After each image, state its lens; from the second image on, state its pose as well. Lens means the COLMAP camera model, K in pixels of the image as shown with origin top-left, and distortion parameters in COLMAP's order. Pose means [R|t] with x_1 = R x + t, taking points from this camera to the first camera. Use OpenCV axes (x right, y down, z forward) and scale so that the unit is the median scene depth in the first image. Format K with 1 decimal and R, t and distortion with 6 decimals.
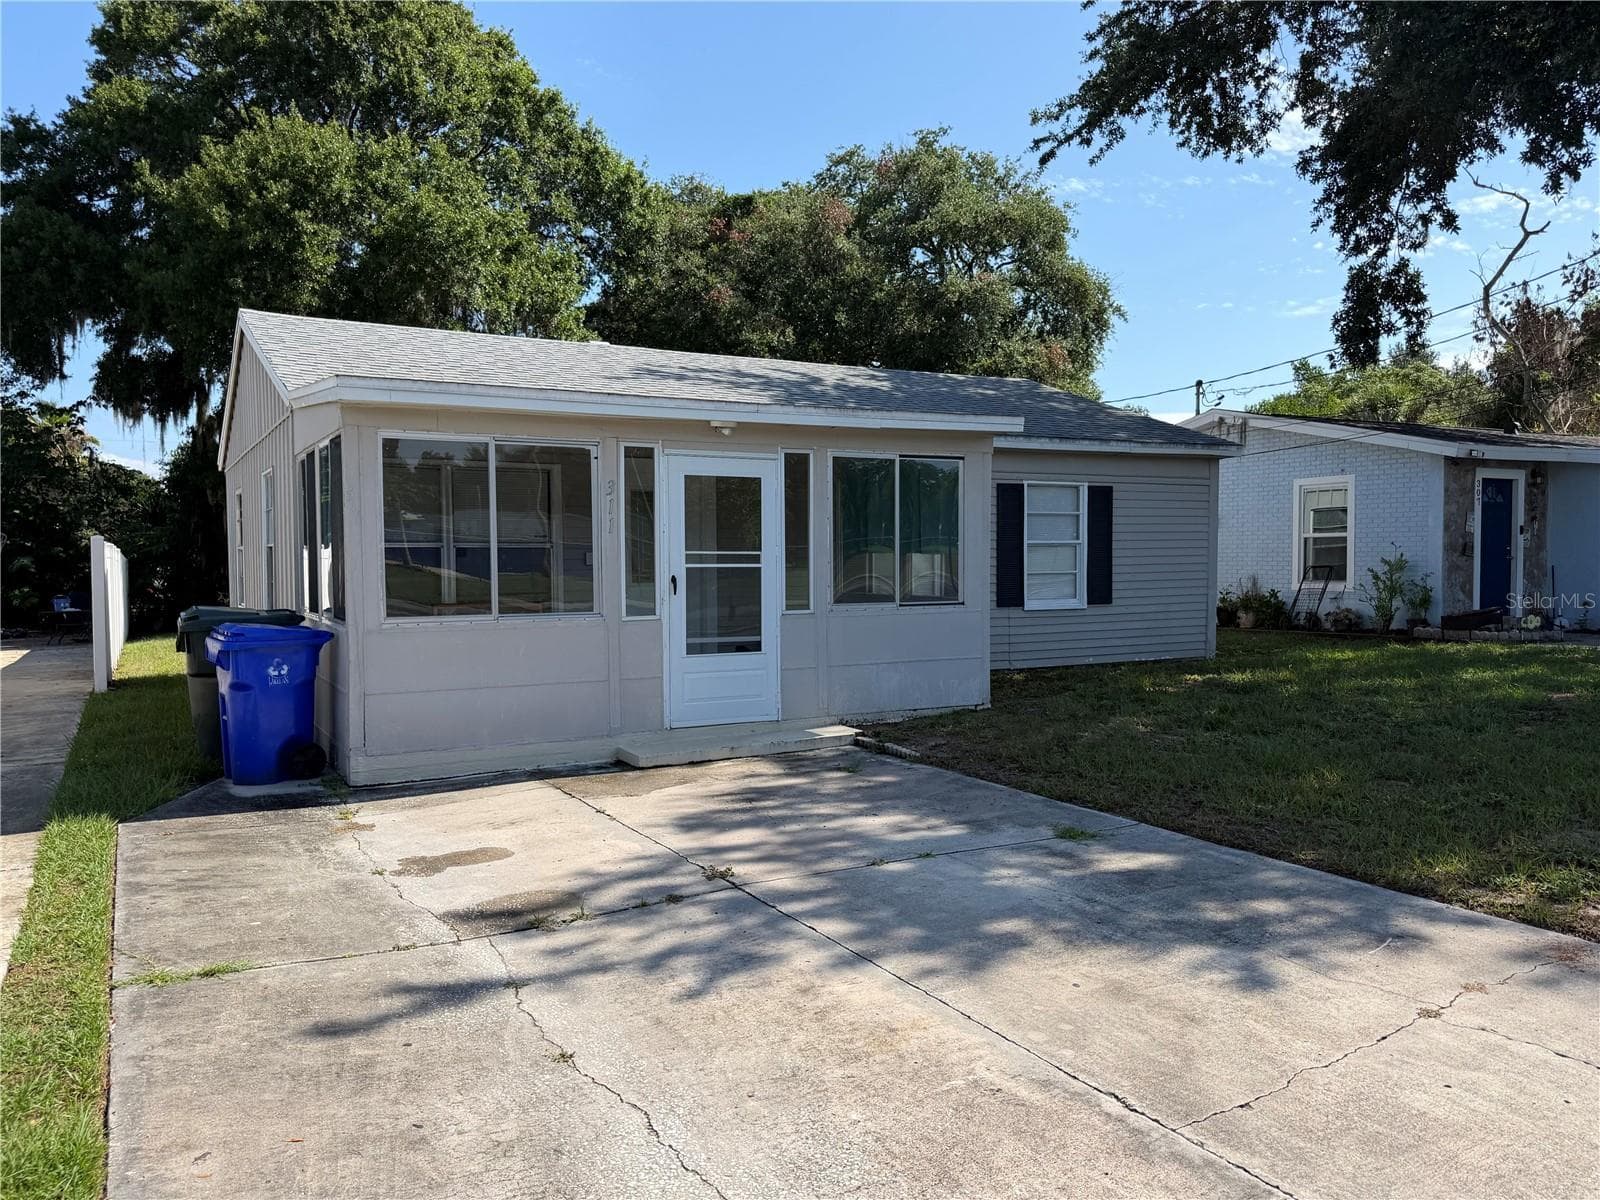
lens RADIAL K [[1218.9, 0, 803.9], [0, 1218.9, 607.7], [0, 0, 1]] dist [0.035866, -0.041679]
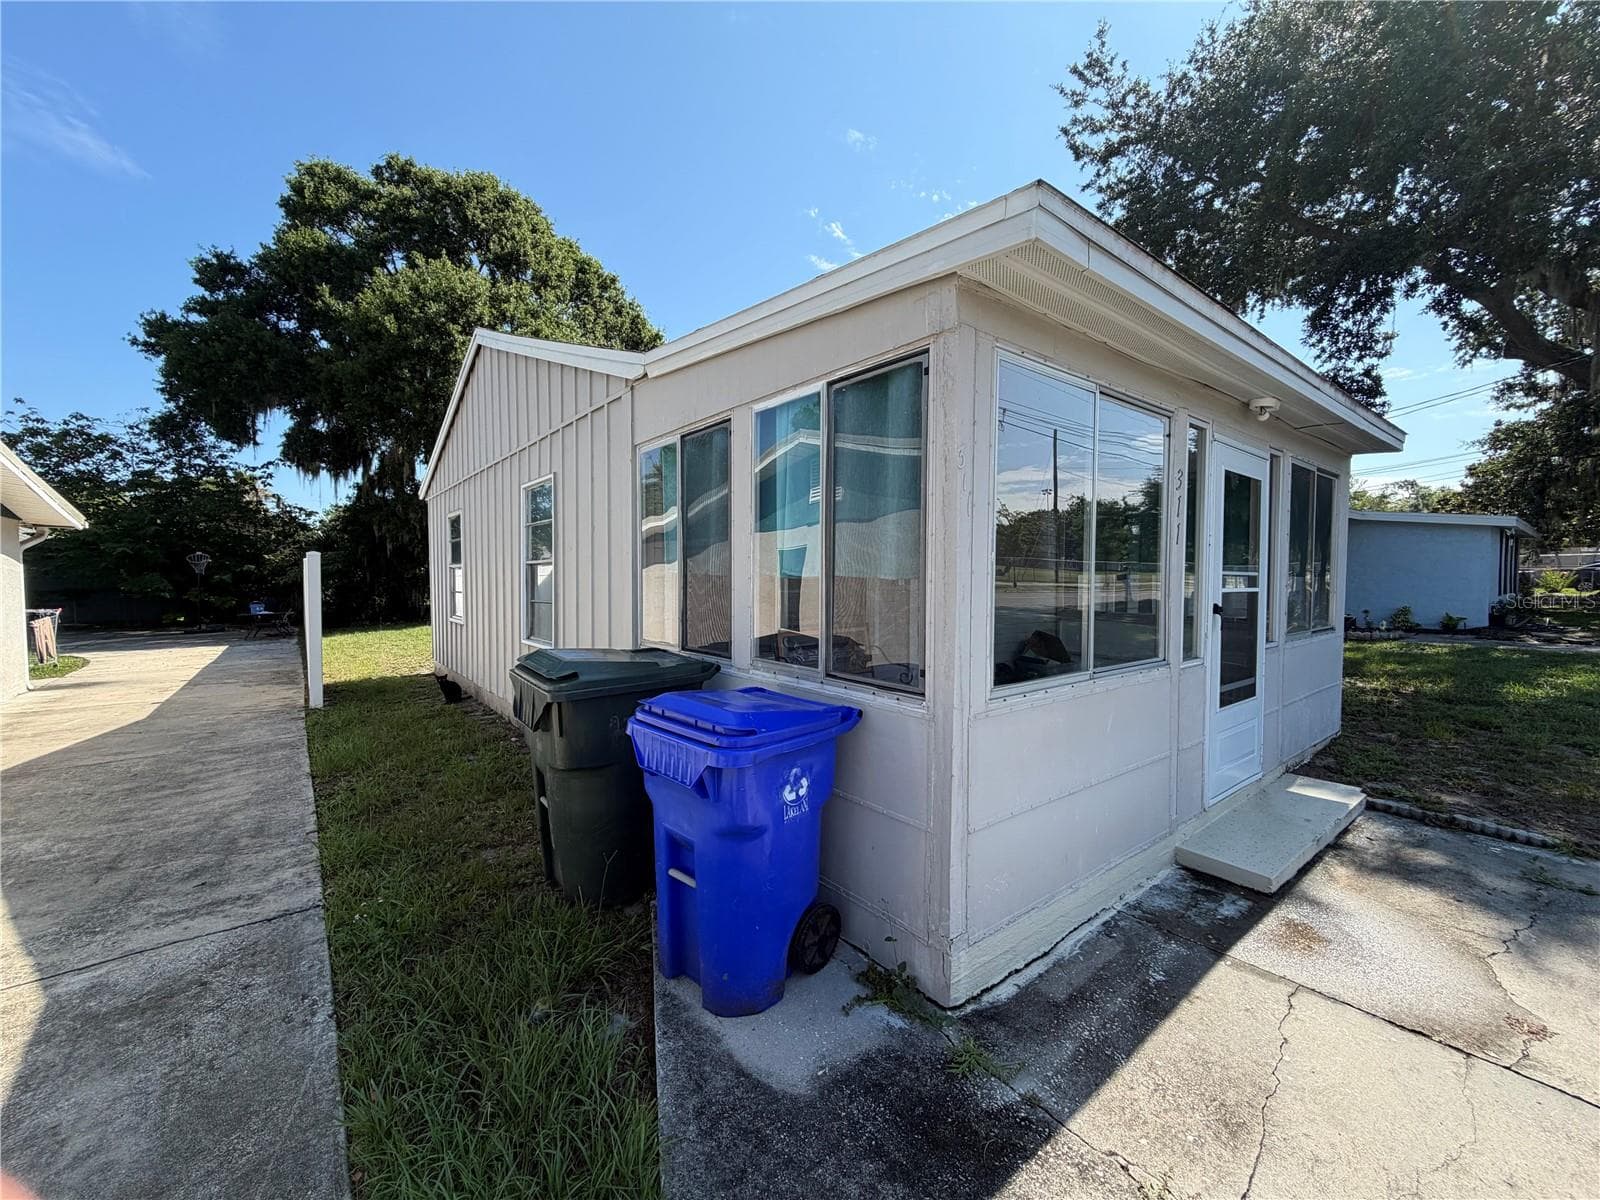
lens RADIAL K [[641.6, 0, 804.8], [0, 641.6, 598.3], [0, 0, 1]] dist [-0.000606, -0.000082]
pose [[0.984937, 0.000837, 0.172911, -0.144551], [0.000281, 0.999979, -0.006440, -0.009363], [-0.172913, 0.006391, 0.984916, 0.220890]]
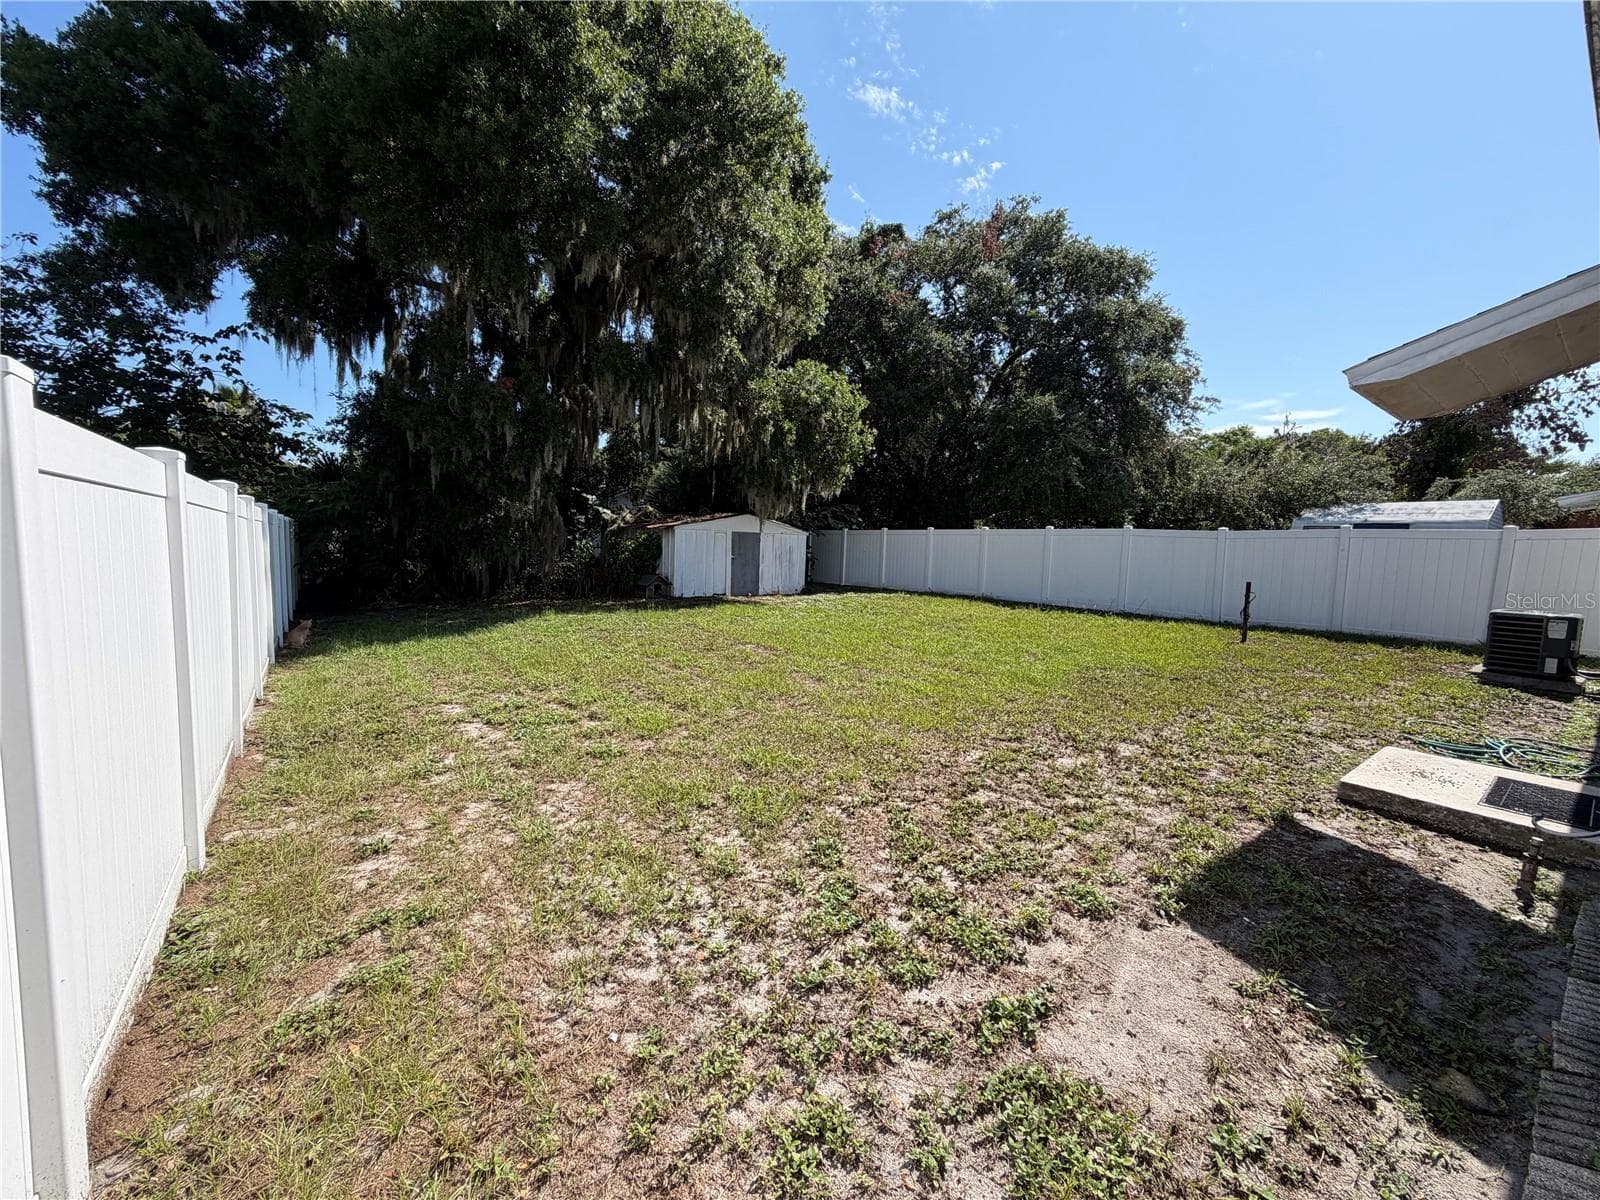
lens RADIAL K [[641.6, 0, 801.9], [0, 641.6, 607.6], [0, 0, 1]] dist [-0.000606, -0.000082]
pose [[0.987868, 0.023759, 0.153468, -0.335716], [-0.033064, 0.997747, 0.058368, -0.020259], [-0.151735, -0.062735, 0.986428, 0.624604]]
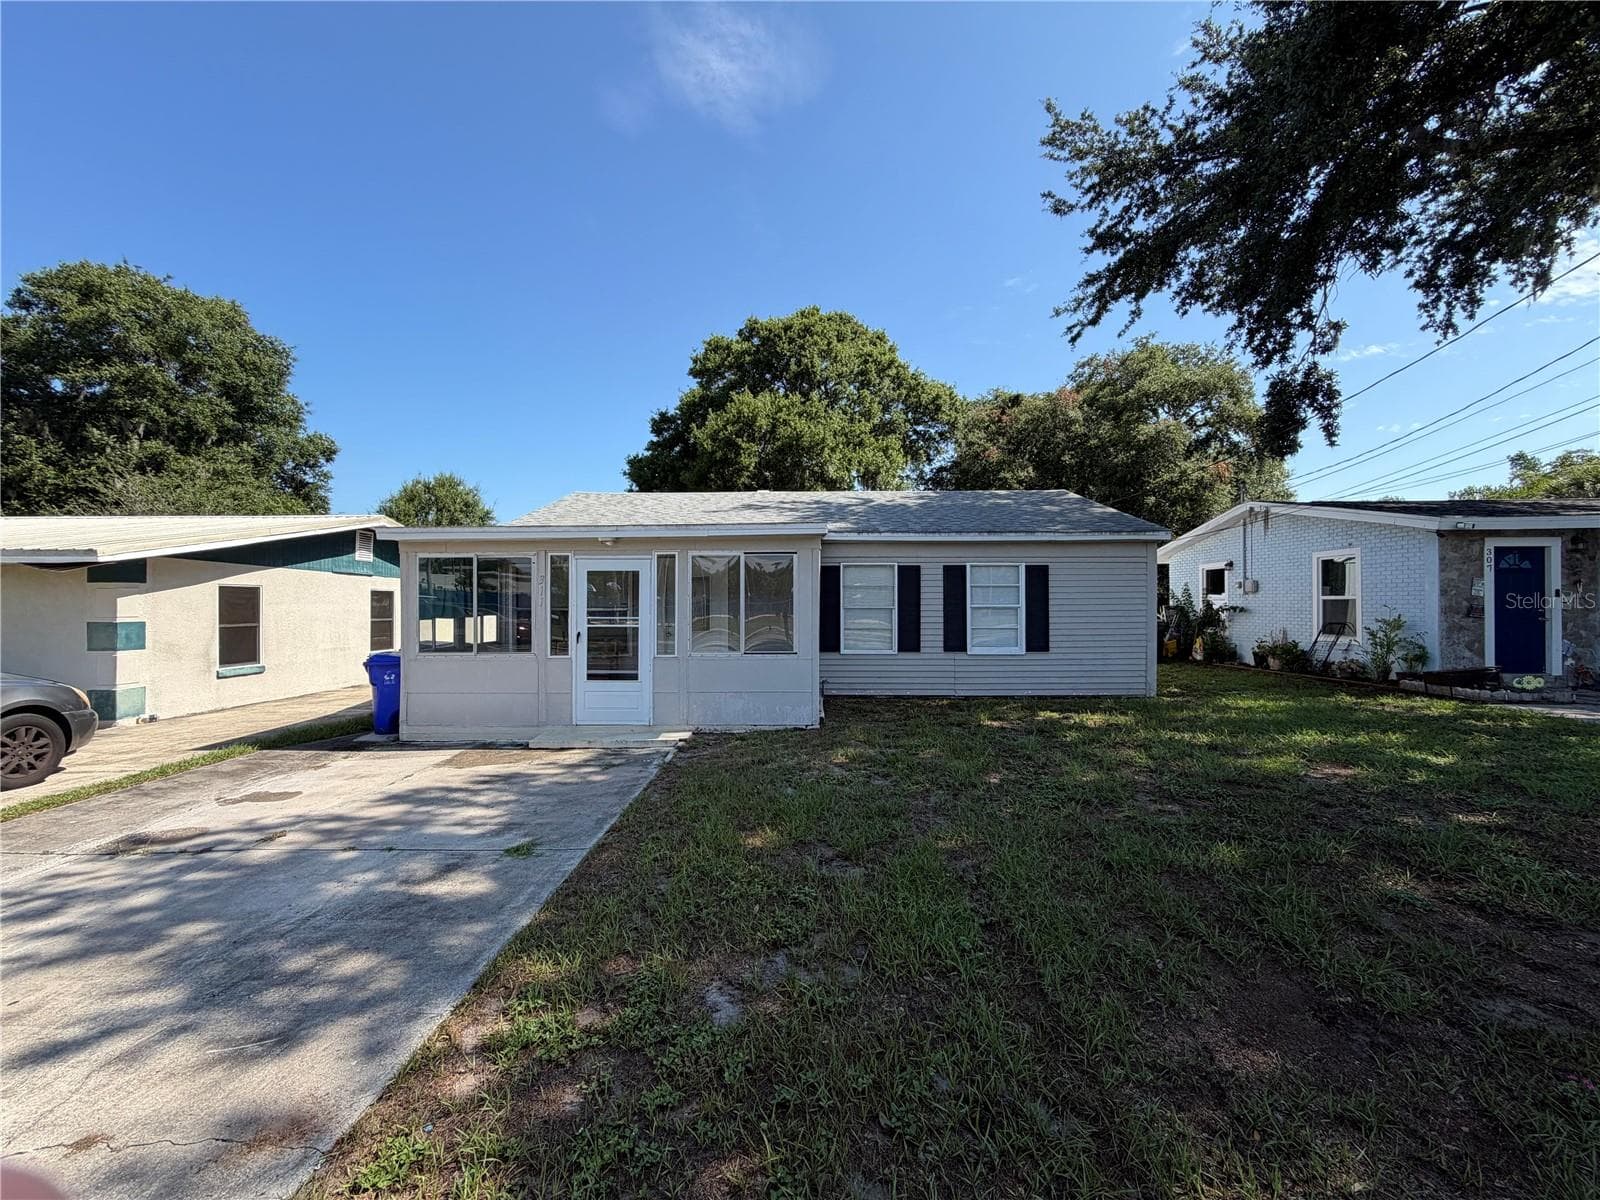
lens RADIAL K [[641.6, 0, 799.5], [0, 641.6, 602.5], [0, 0, 1]] dist [-0.000606, -0.000082]
pose [[0.869256, 0.002643, -0.494354, 0.201266], [-0.022931, 0.999125, -0.034980, -0.014576], [0.493829, 0.041742, 0.868556, 0.134280]]
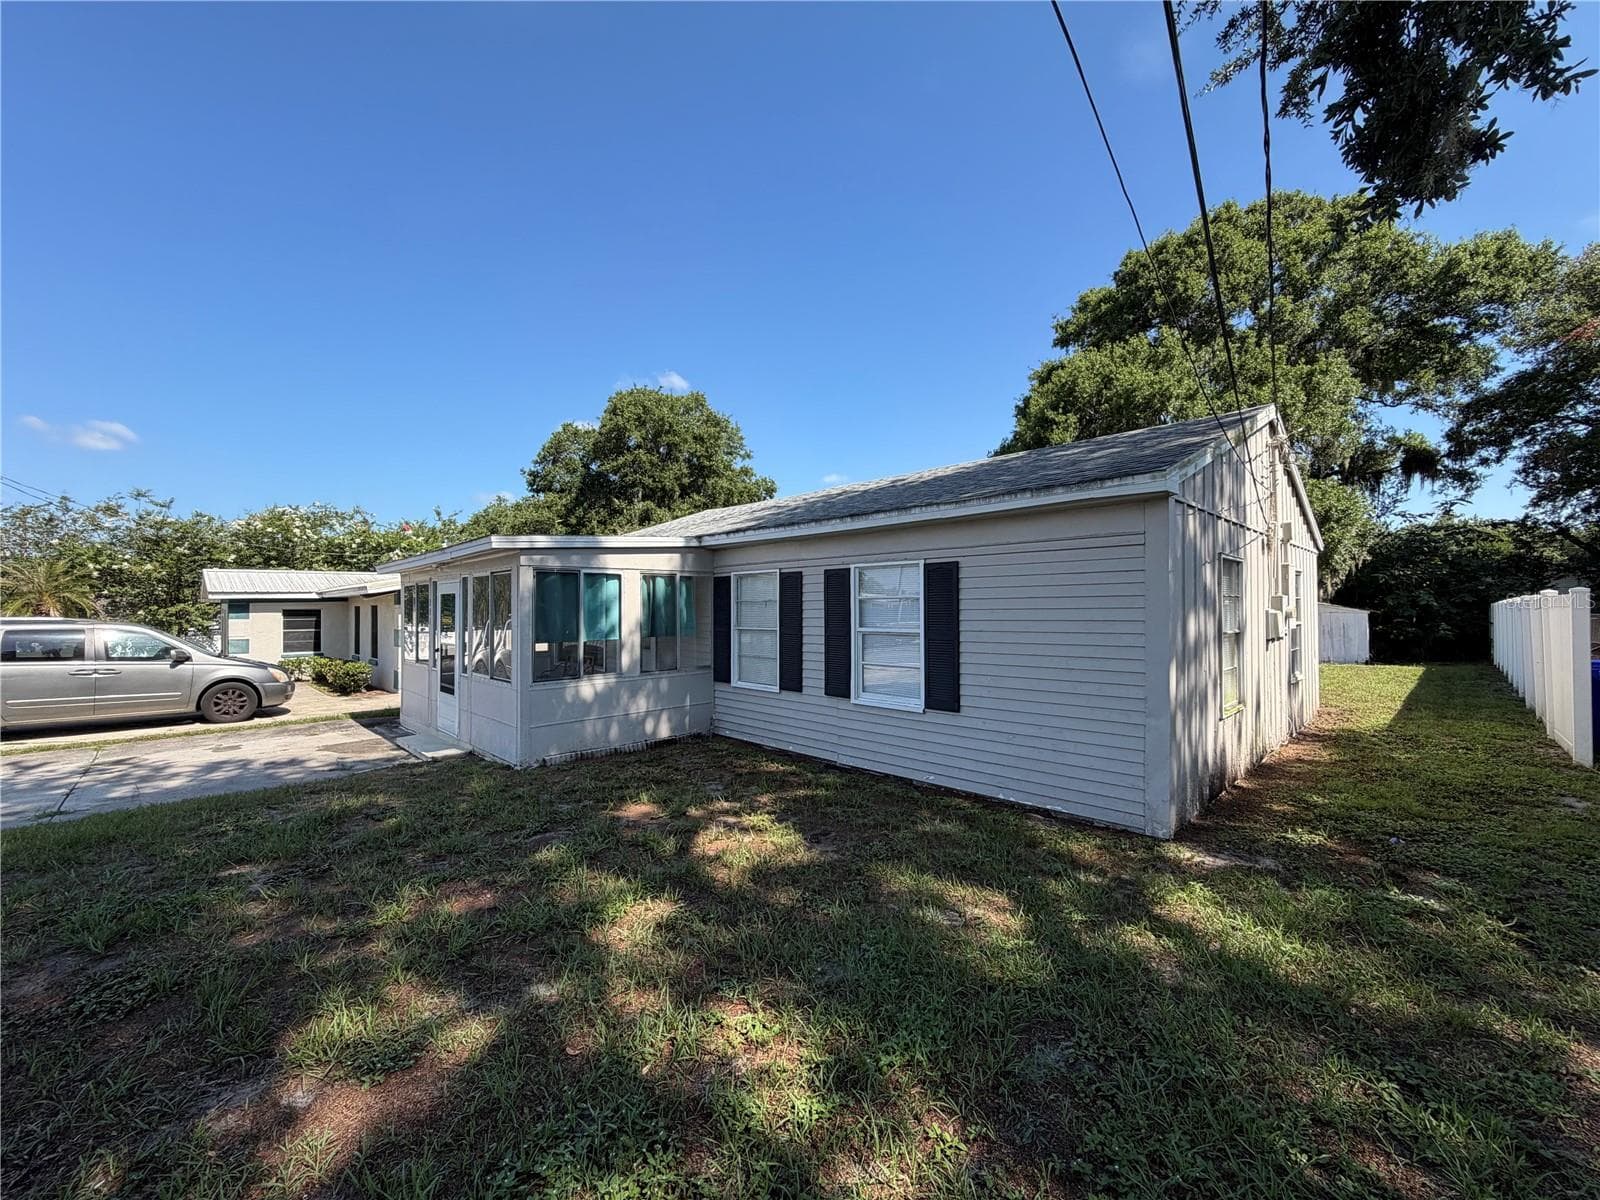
lens RADIAL K [[641.6, 0, 795.1], [0, 641.6, 604.5], [0, 0, 1]] dist [-0.000606, -0.000082]
pose [[0.261961, -0.001797, -0.965077, 0.341578], [-0.036062, 0.999282, -0.011650, -0.034972], [0.964405, 0.037854, 0.261708, 0.438030]]
